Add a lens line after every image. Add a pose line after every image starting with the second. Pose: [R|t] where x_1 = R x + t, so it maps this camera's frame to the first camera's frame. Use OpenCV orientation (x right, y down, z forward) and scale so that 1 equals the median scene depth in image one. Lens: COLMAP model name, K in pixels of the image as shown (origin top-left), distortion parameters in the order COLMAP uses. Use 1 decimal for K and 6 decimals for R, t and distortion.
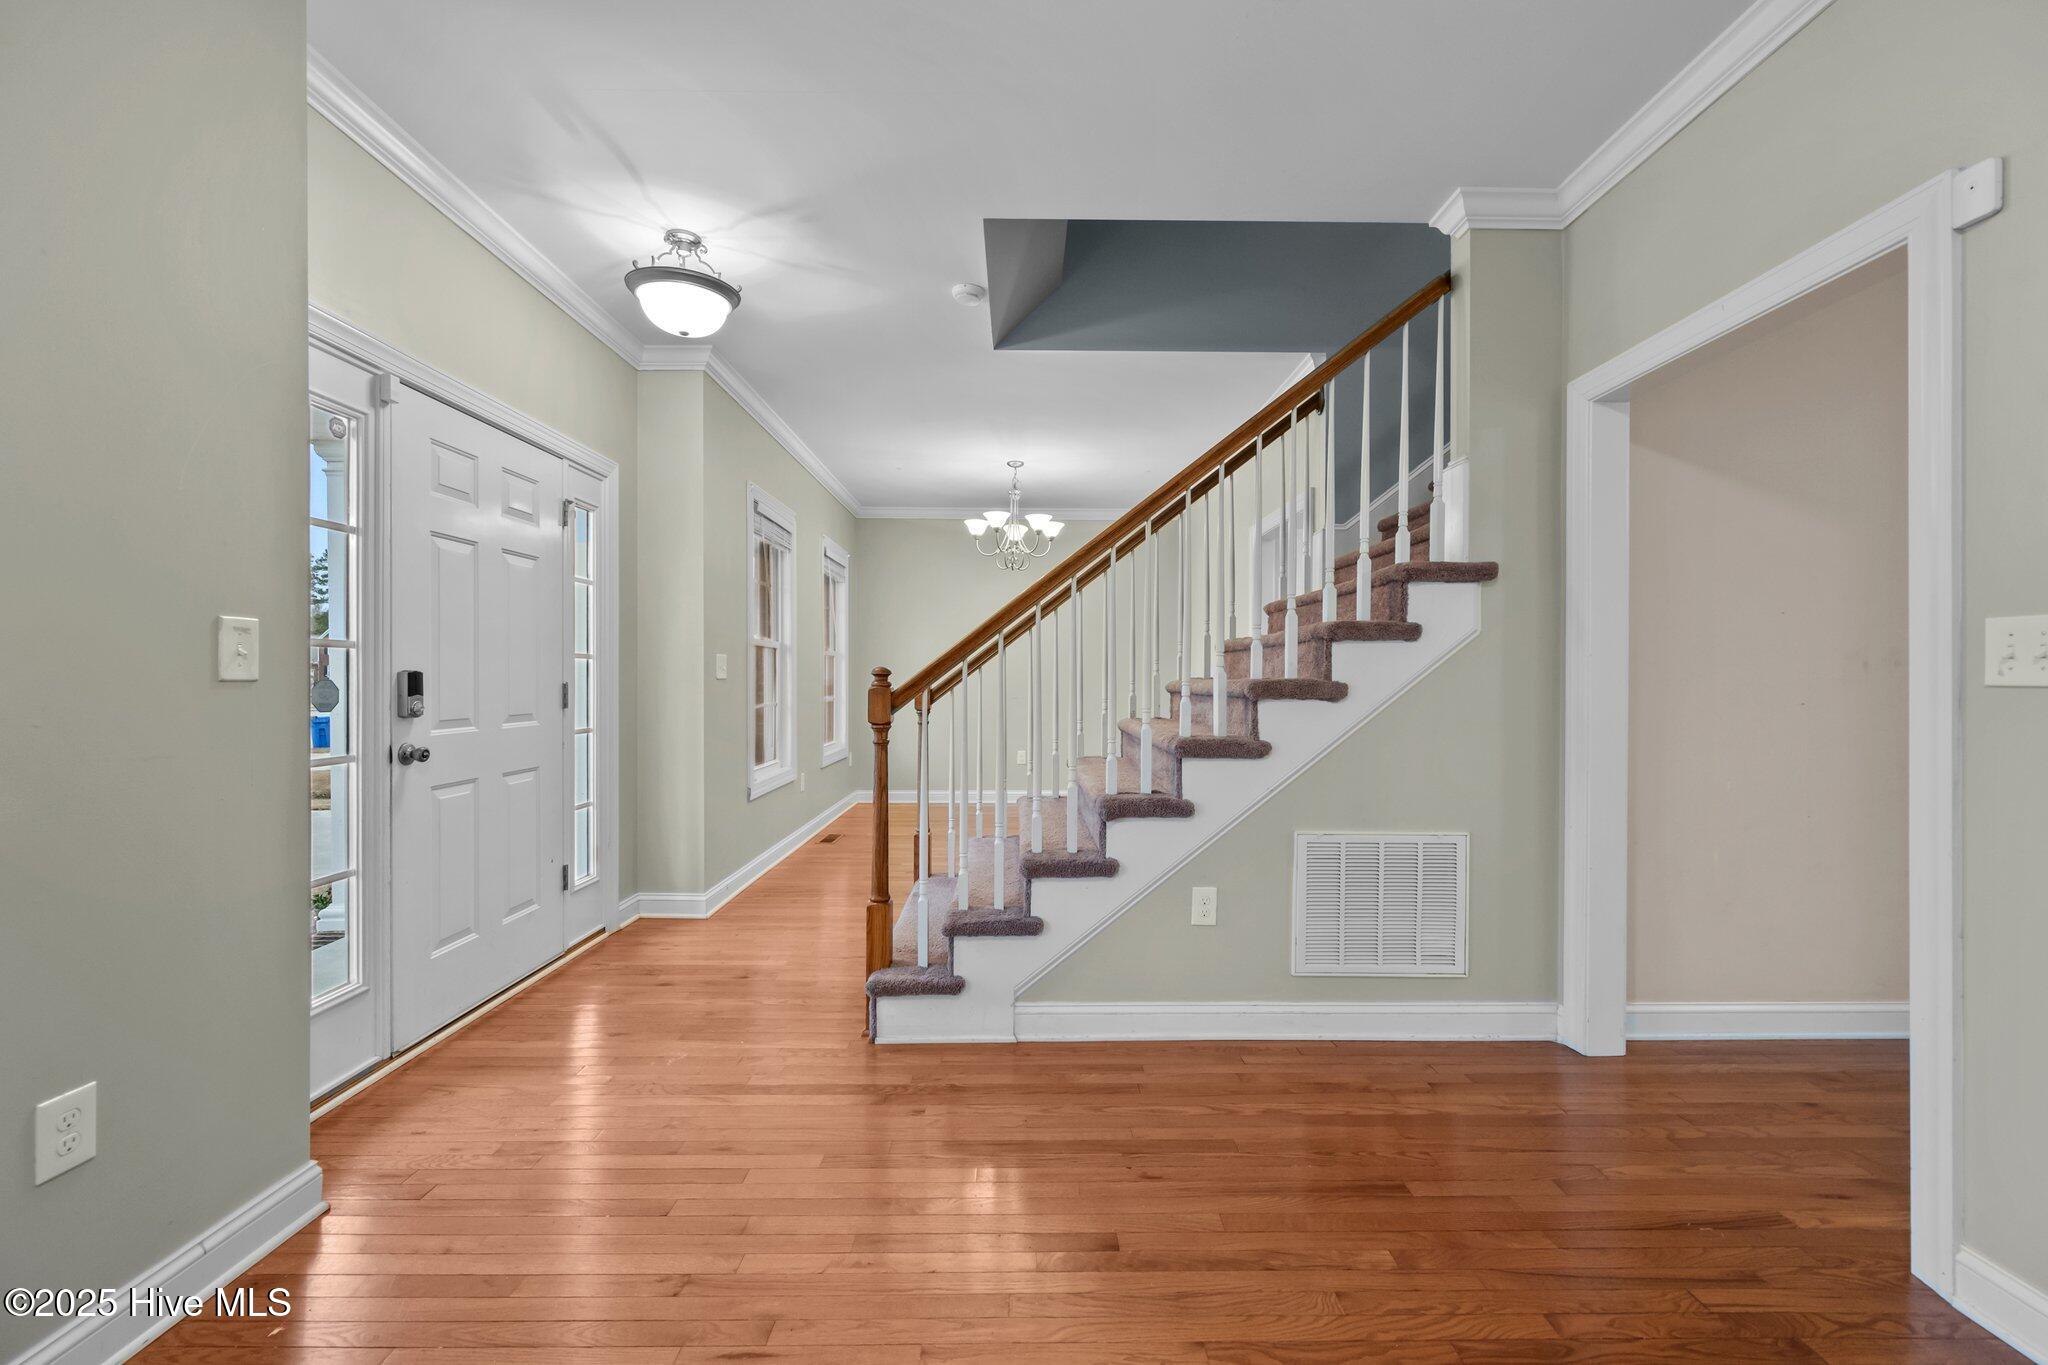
lens RADIAL K [[814.4, 0, 1029.8], [0, 814.4, 681.3], [0, 0, 1]] dist [-0.001126, 0.000057]
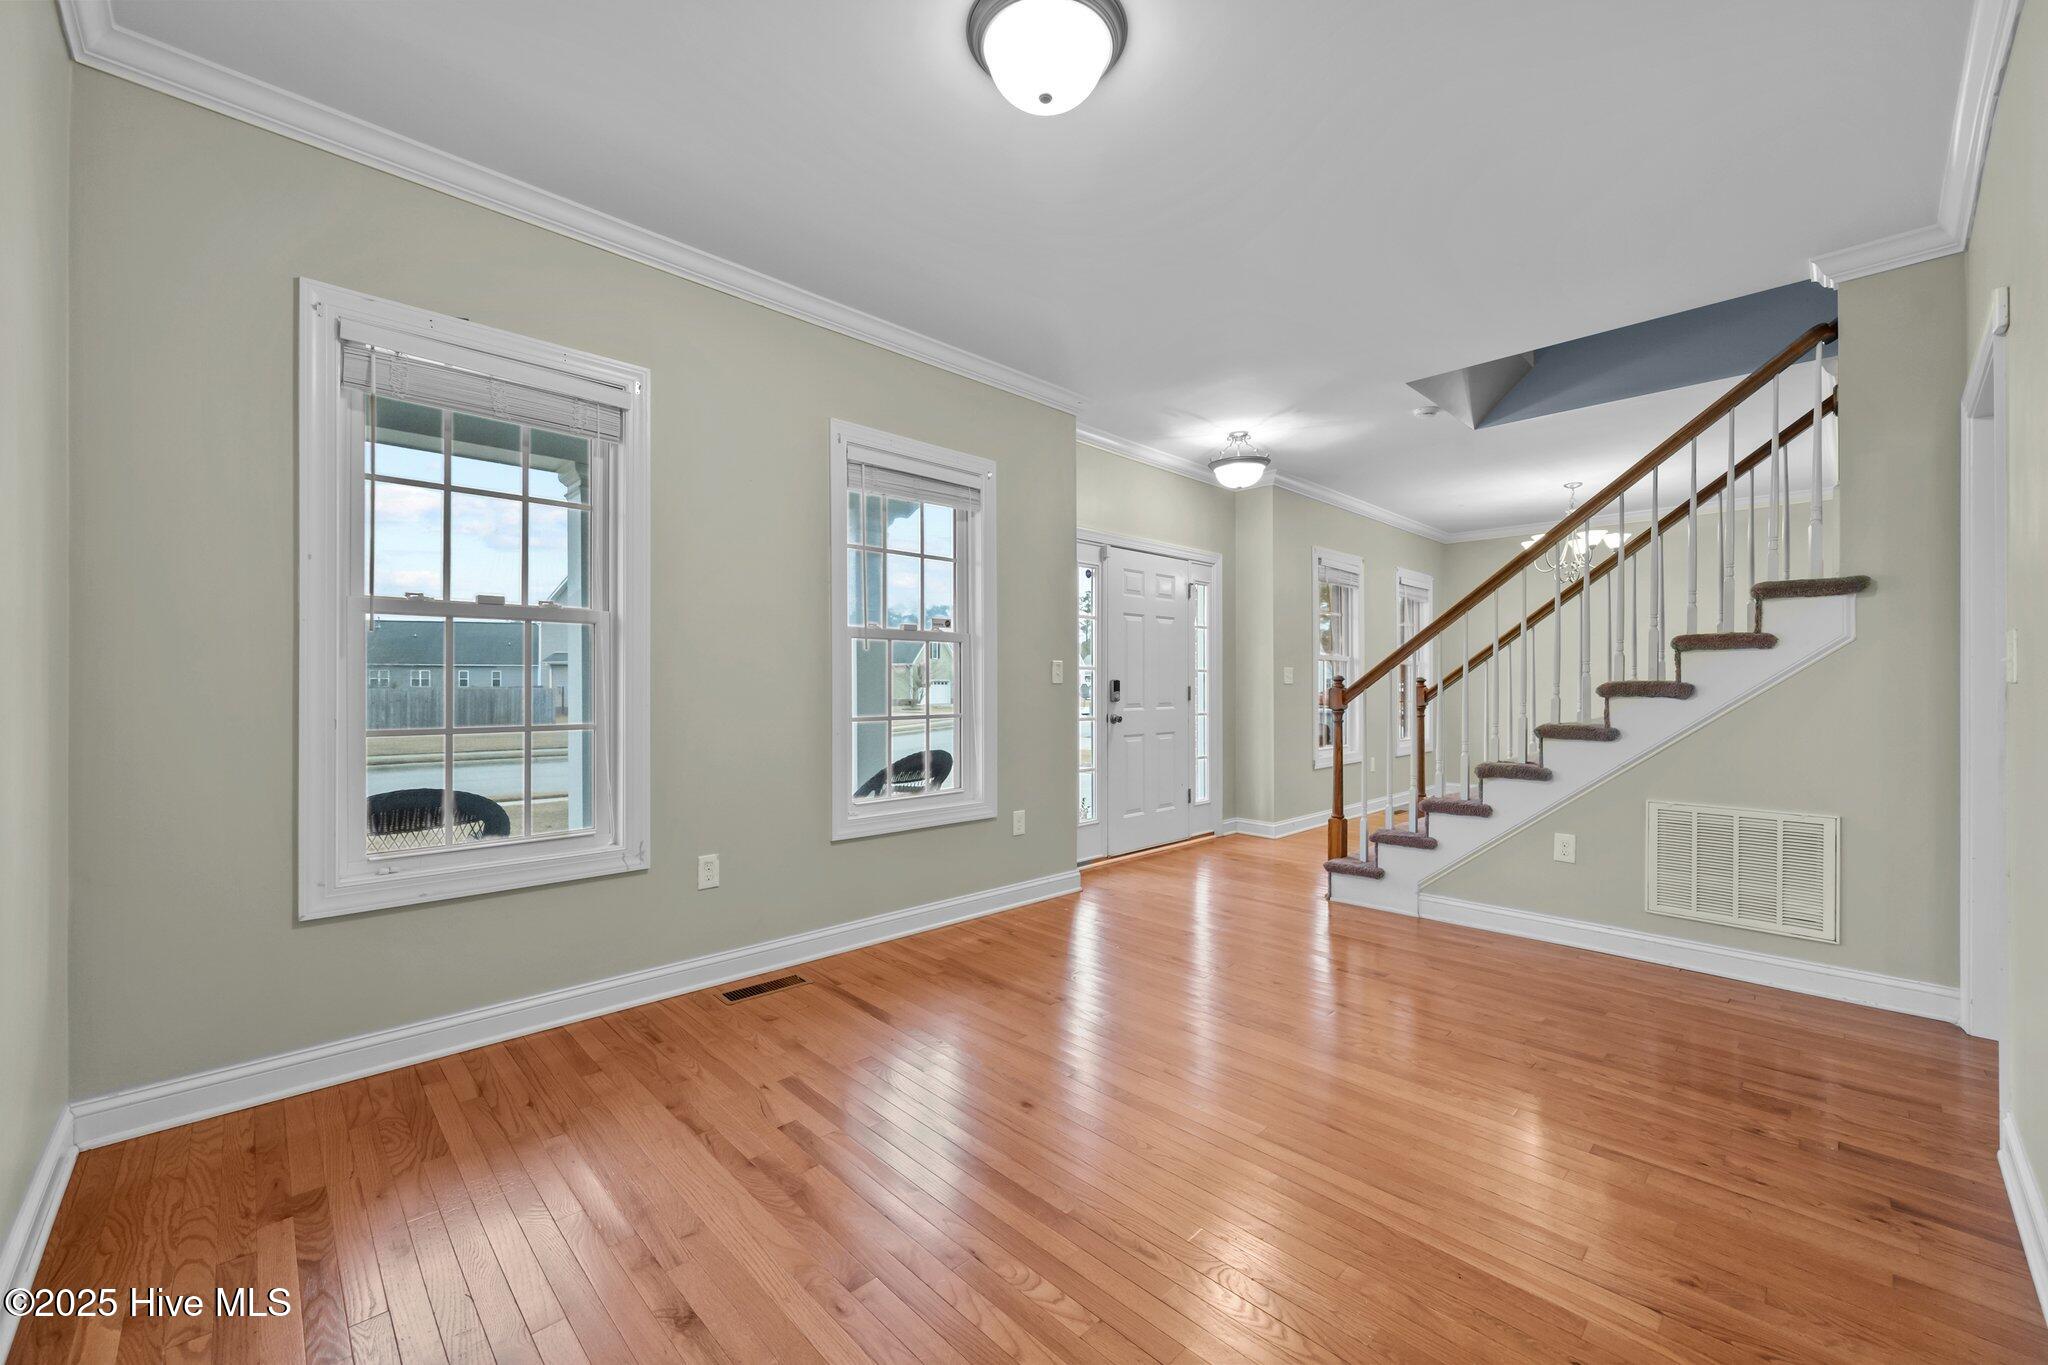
lens RADIAL K [[803.0, 0, 1024.0], [0, 803.0, 682.5], [0, 0, 1]] dist [-0.000937, -0.000053]
pose [[0.686735, -0.005073, -0.726891, 0.573745], [-0.001138, 0.999967, -0.008054, 0.010711], [0.726907, 0.006358, 0.686706, -0.588043]]
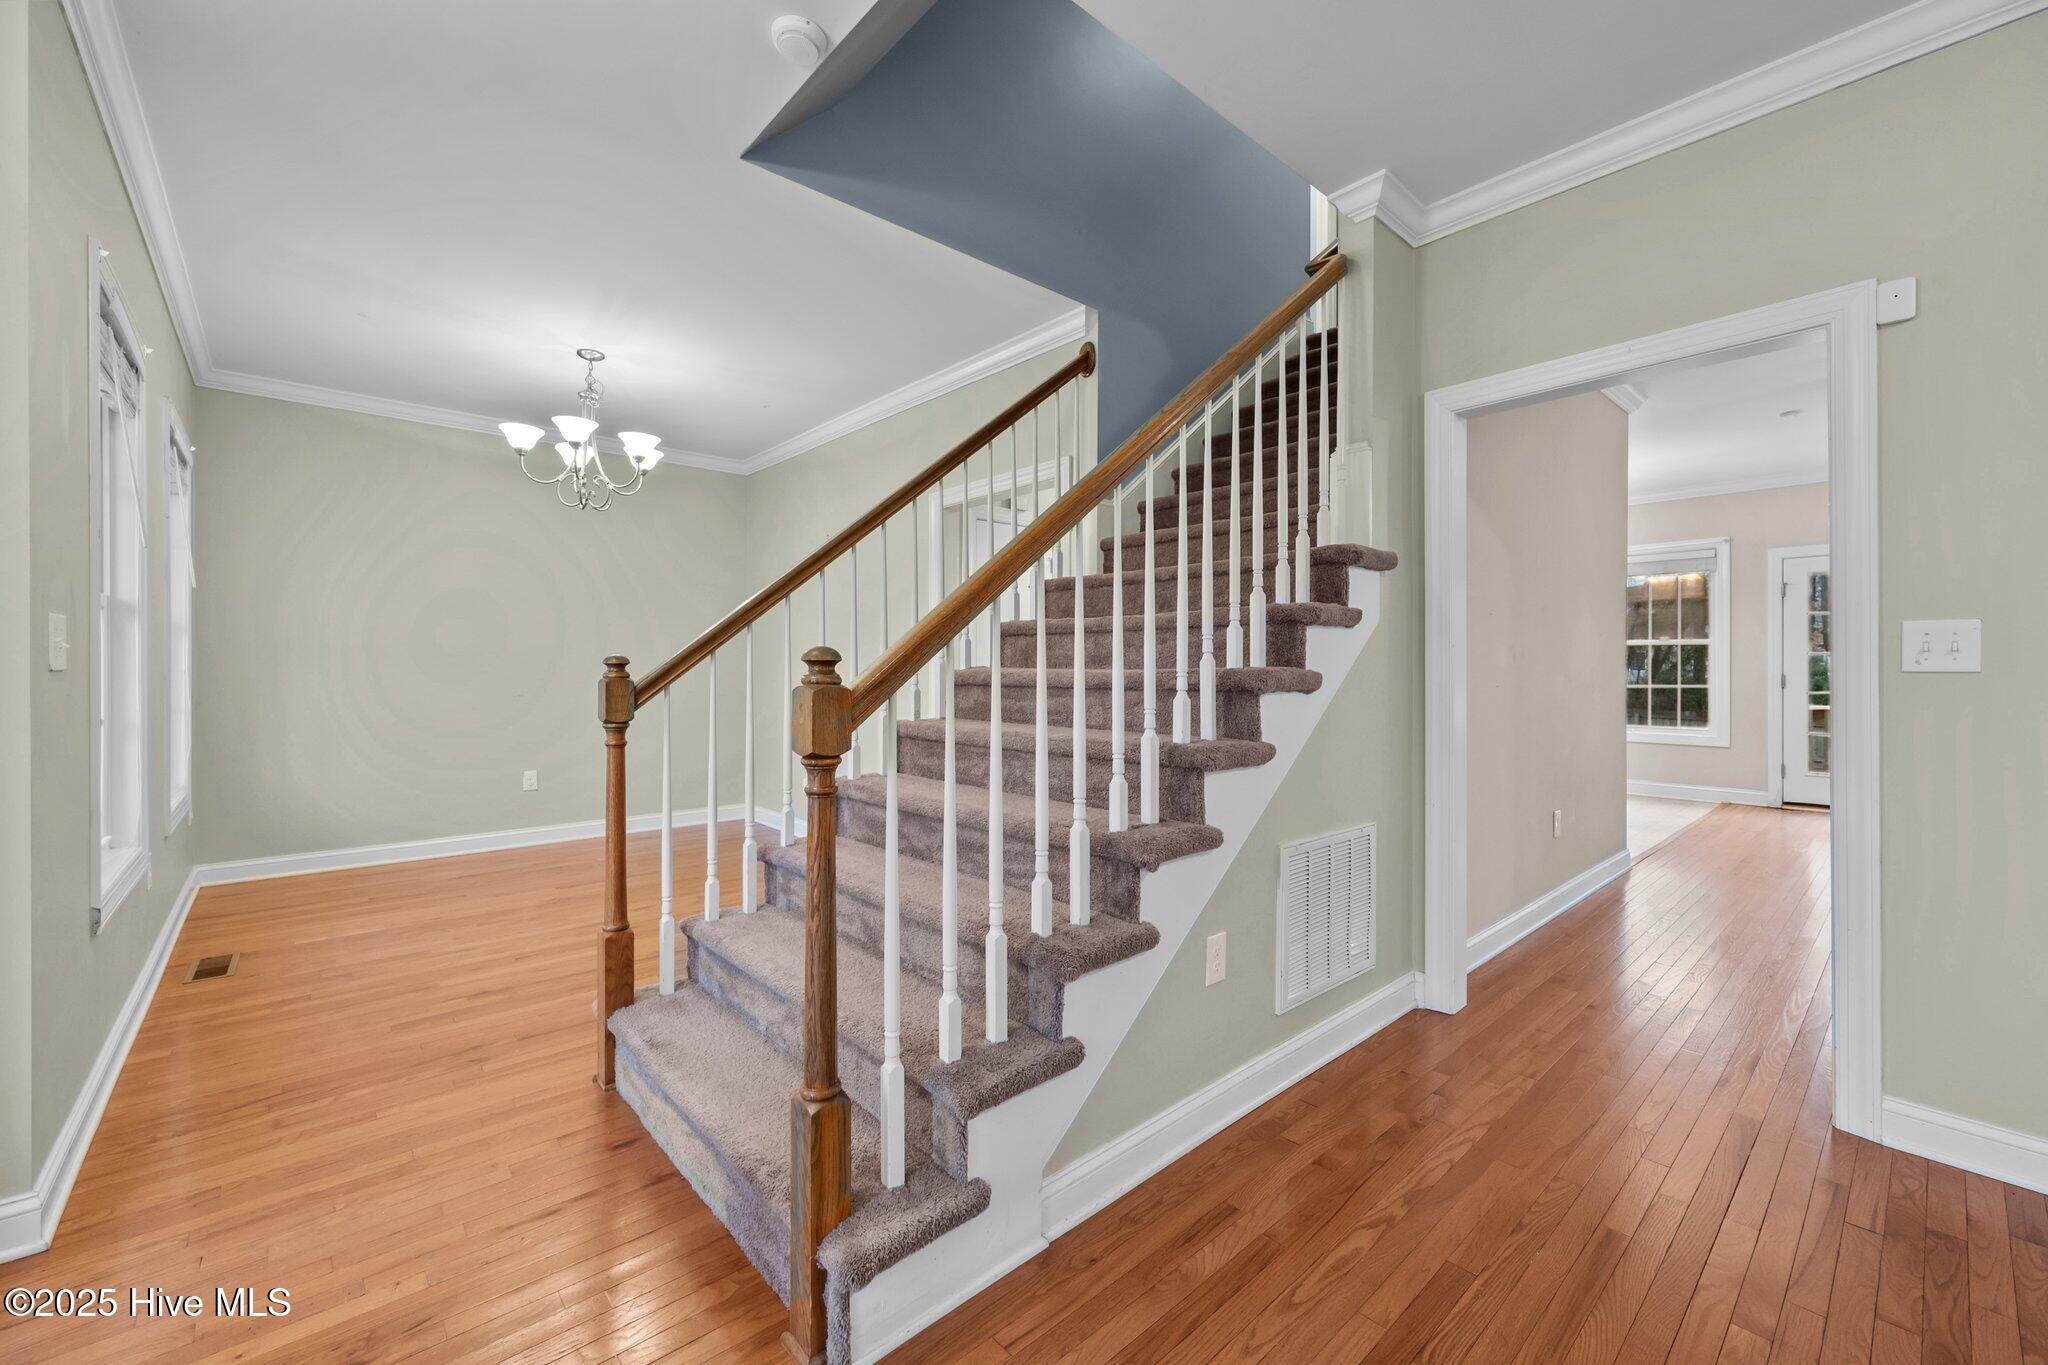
lens RADIAL K [[822.2, 0, 1031.6], [0, 822.2, 668.7], [0, 0, 1]] dist [0.000208, -0.000151]
pose [[0.746453, -0.001541, 0.665436, -0.444198], [0.004166, 0.999989, -0.002358, -0.001146], [-0.665425, 0.004533, 0.746451, 0.528937]]
